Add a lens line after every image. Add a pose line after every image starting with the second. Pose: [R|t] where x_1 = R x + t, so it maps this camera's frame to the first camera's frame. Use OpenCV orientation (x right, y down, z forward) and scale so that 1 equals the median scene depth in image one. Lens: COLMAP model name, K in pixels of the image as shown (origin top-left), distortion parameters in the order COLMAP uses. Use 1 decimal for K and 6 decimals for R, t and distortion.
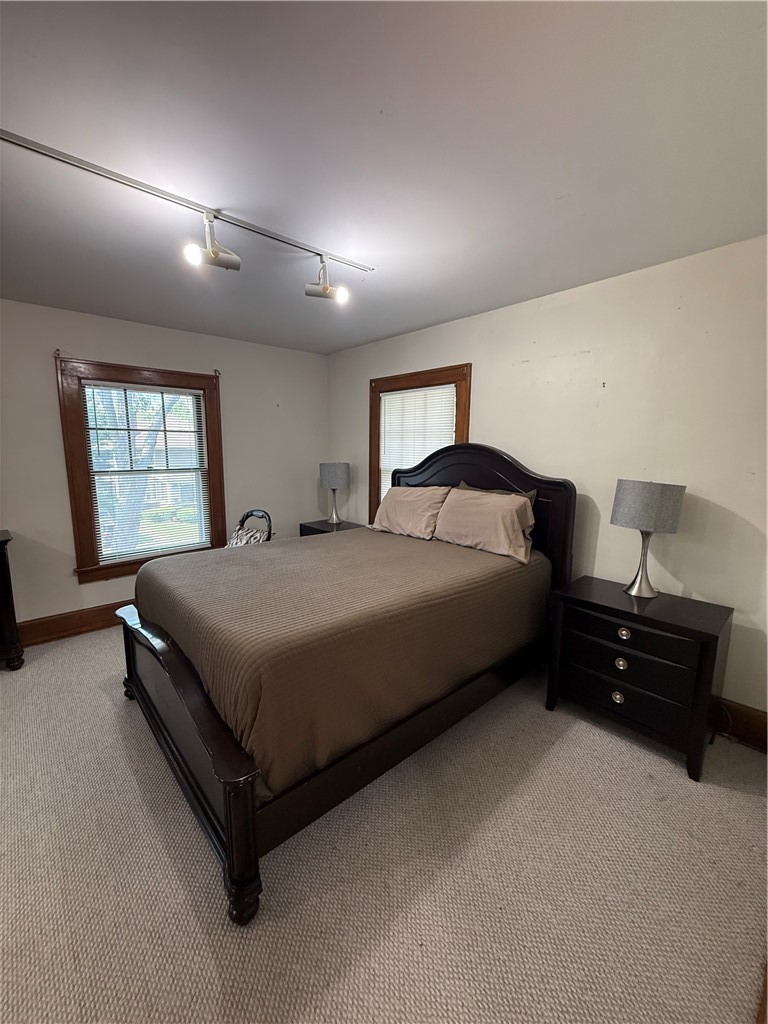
lens RADIAL K [[408.1, 0, 378.7], [0, 408.1, 511.2], [0, 0, 1]] dist [-0.001569, 0.000271]
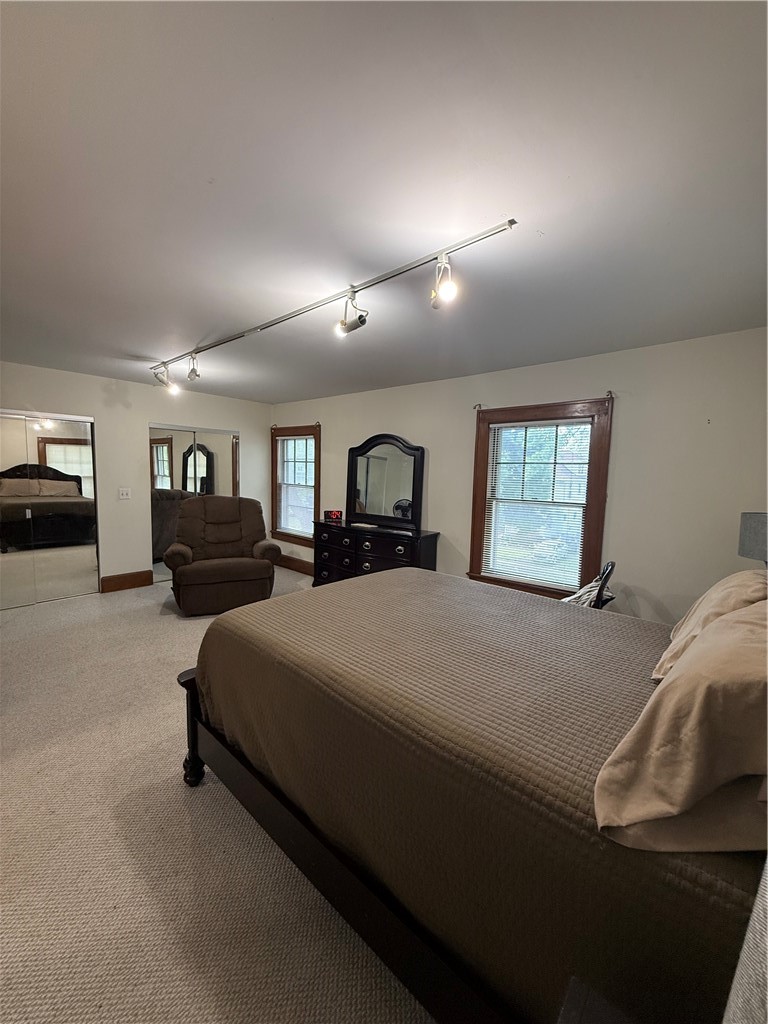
lens RADIAL K [[408.1, 0, 380.0], [0, 408.1, 509.6], [0, 0, 1]] dist [-0.001569, 0.000271]
pose [[0.117803, 0.090393, -0.988914, 0.444199], [-0.182094, 0.980929, 0.067971, -0.082526], [0.976199, 0.172068, 0.132016, 0.507898]]
